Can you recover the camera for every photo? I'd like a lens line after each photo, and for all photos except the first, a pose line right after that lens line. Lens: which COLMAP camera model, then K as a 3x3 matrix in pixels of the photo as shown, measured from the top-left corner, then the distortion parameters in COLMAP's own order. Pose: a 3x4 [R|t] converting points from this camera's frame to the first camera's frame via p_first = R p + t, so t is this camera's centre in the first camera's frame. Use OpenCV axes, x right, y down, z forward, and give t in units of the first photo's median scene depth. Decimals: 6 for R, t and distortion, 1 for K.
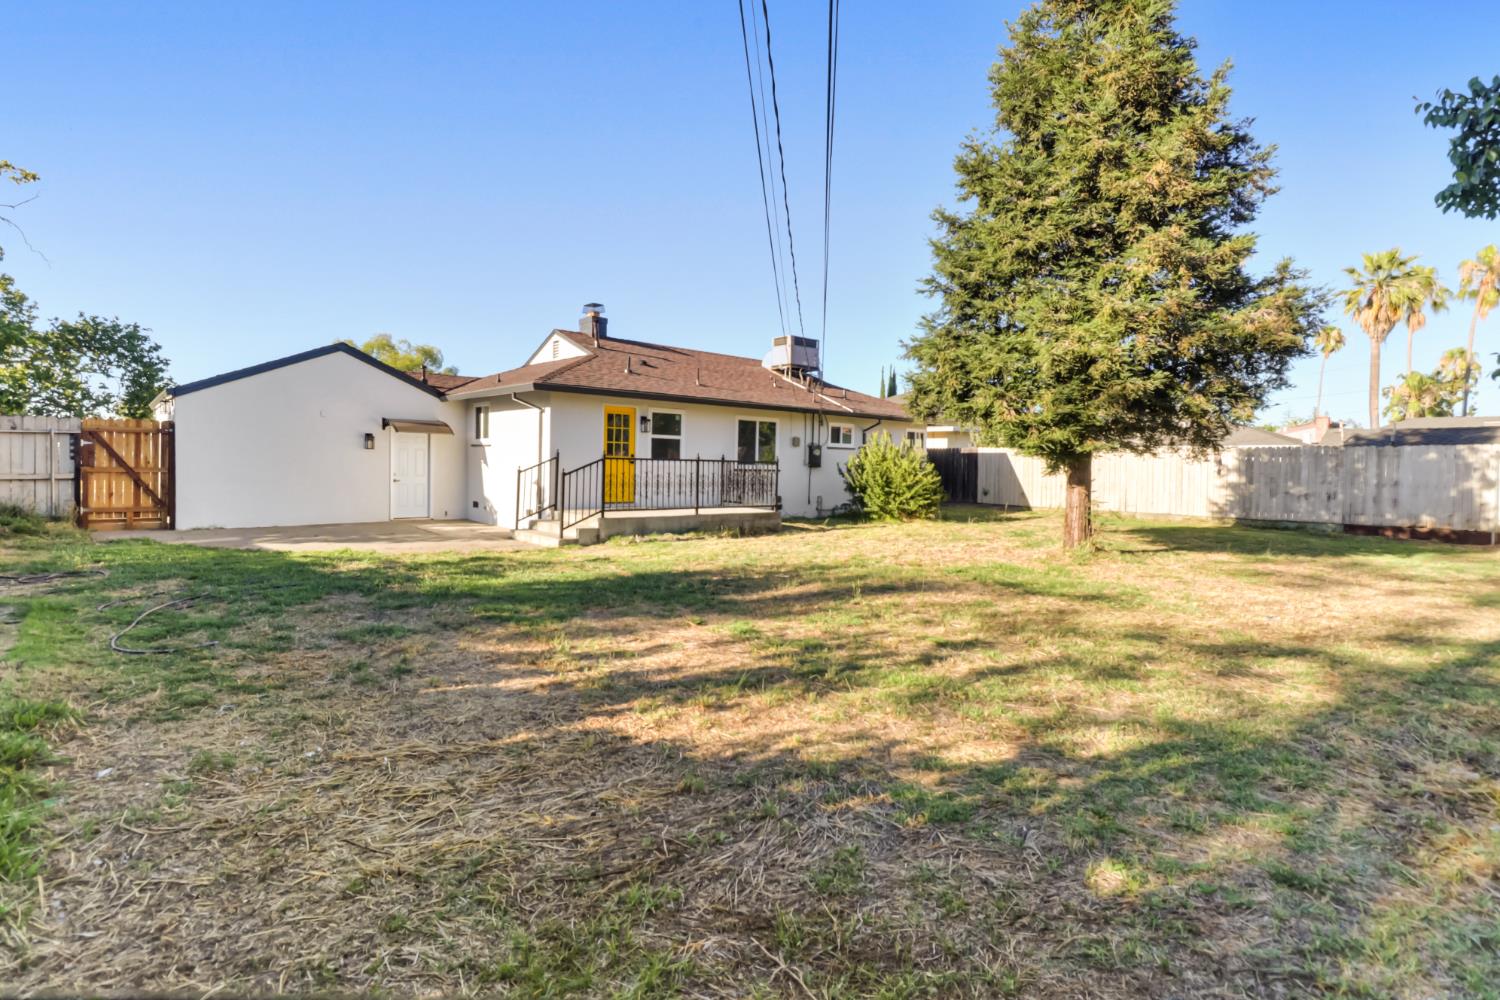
lens RADIAL K [[715.2, 0, 755.2], [0, 715.2, 487.1], [0, 0, 1]] dist [0.003070, -0.000764]
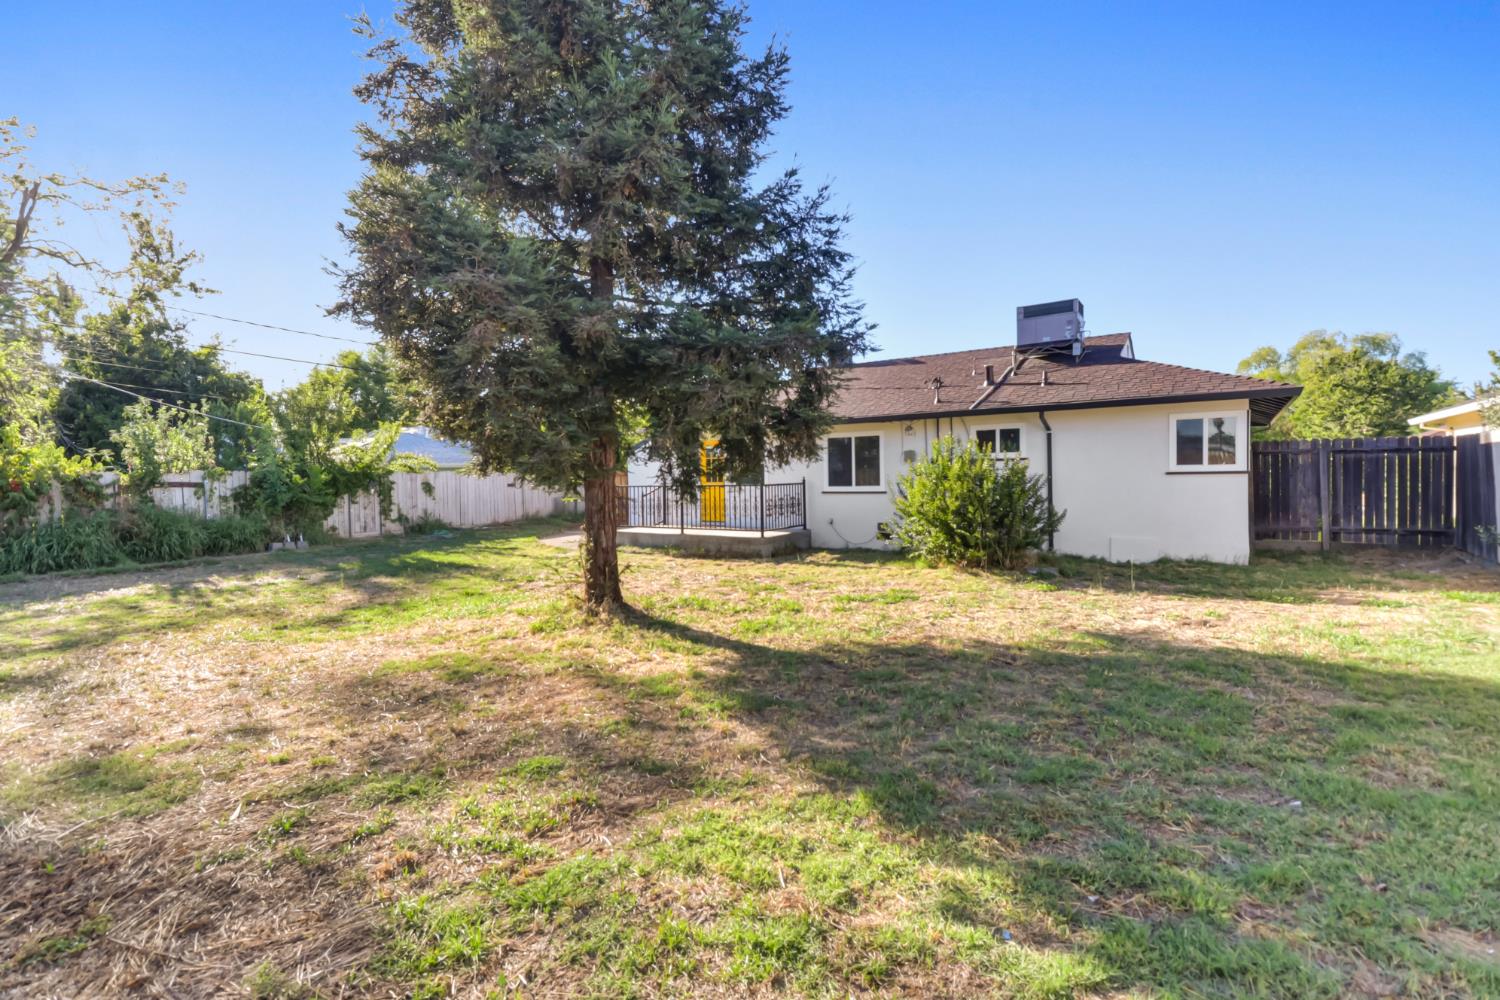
lens RADIAL K [[715.2, 0, 755.2], [0, 715.2, 487.1], [0, 0, 1]] dist [0.003070, -0.000764]
pose [[0.257267, -0.010969, -0.966278, 0.871731], [-0.009424, 0.999860, -0.013859, -0.017707], [0.966294, 0.012672, 0.257128, 0.693302]]
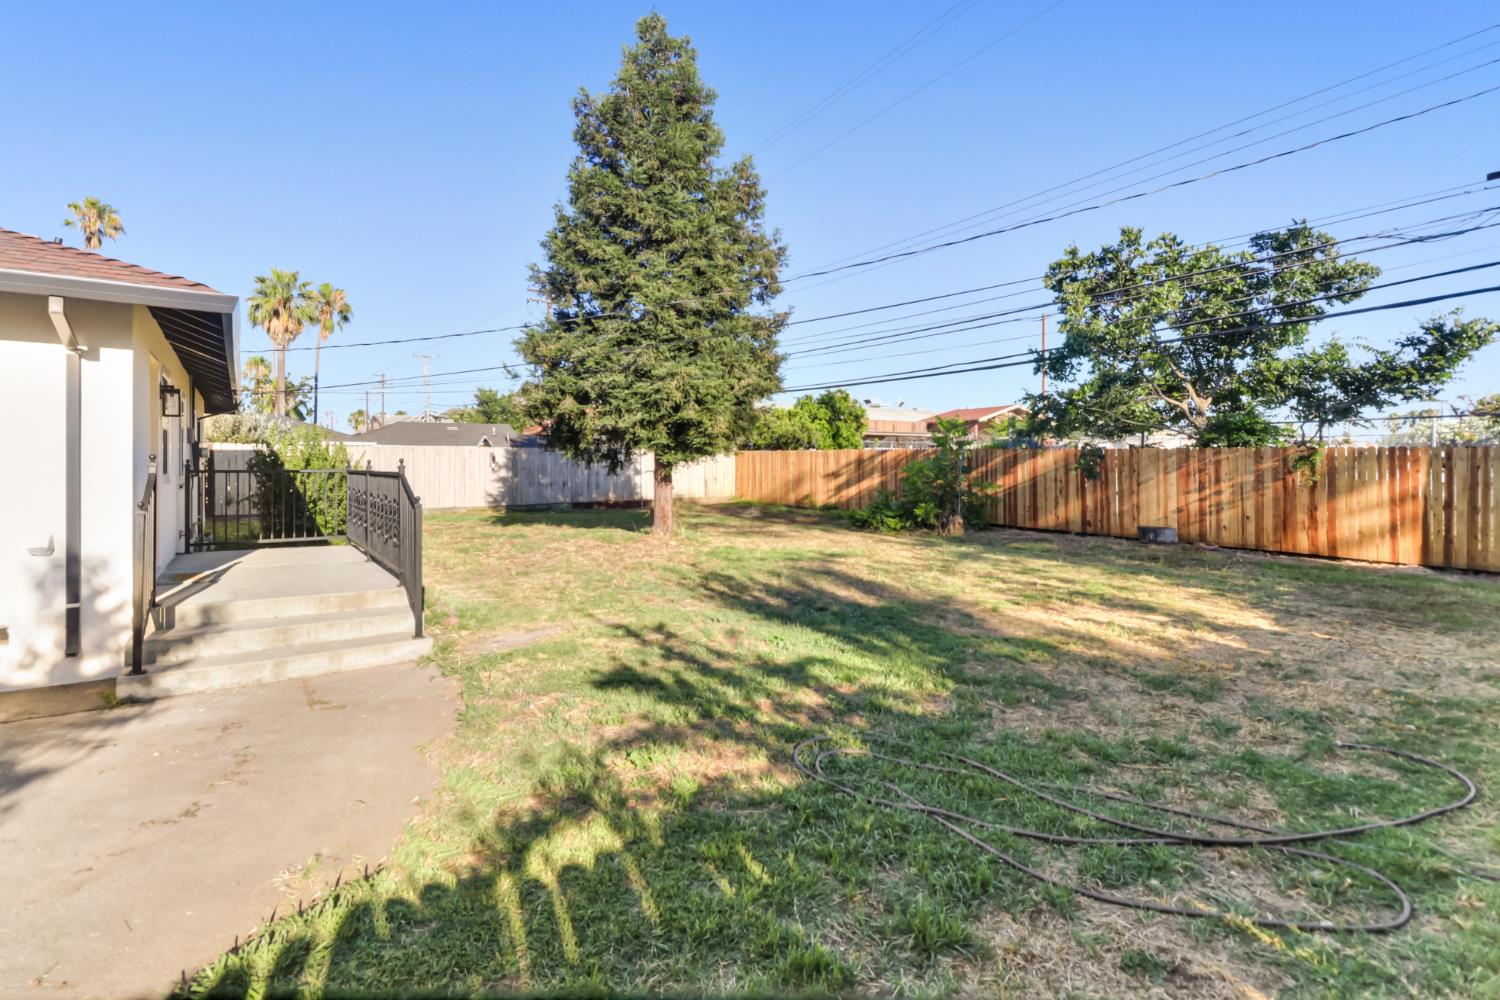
lens RADIAL K [[695.4, 0, 750.8], [0, 695.4, 465.0], [0, 0, 1]] dist [0.004973, -0.009403]
pose [[0.093988, -0.019441, 0.995384, -0.520633], [0.034702, 0.999266, 0.016240, -0.034309], [-0.994968, 0.033016, 0.094593, 0.522775]]
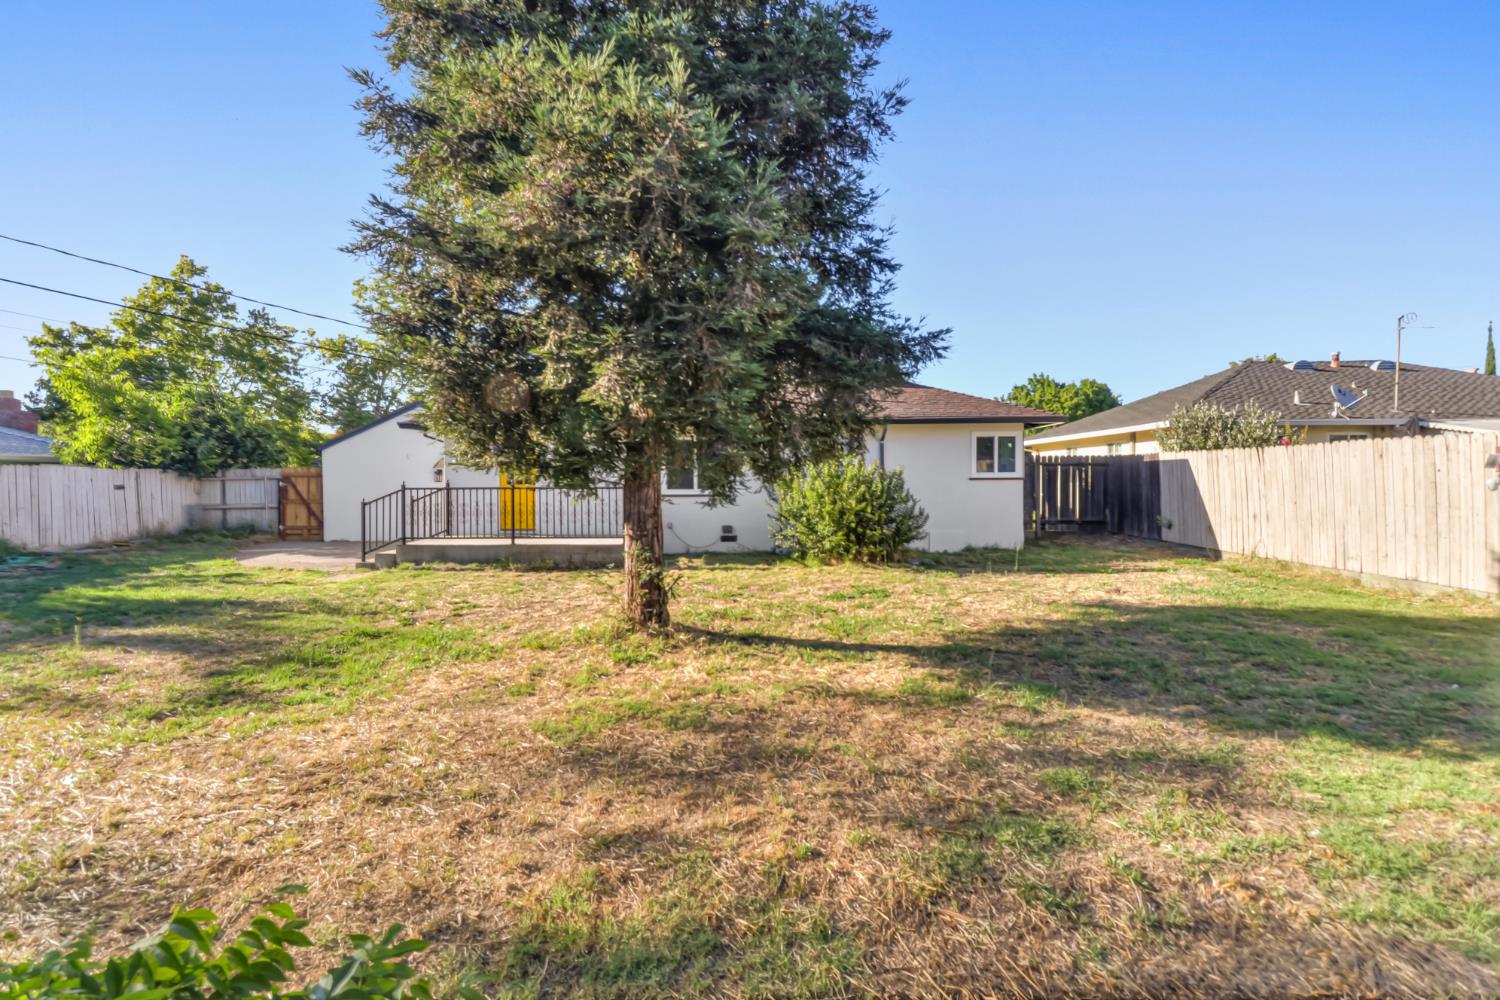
lens RADIAL K [[715.2, 0, 755.2], [0, 715.2, 487.1], [0, 0, 1]] dist [0.003070, -0.000764]
pose [[0.741505, -0.017475, -0.670720, 0.679373], [-0.000643, 0.999642, -0.026756, -0.011030], [0.670947, 0.020271, 0.741228, 0.427459]]
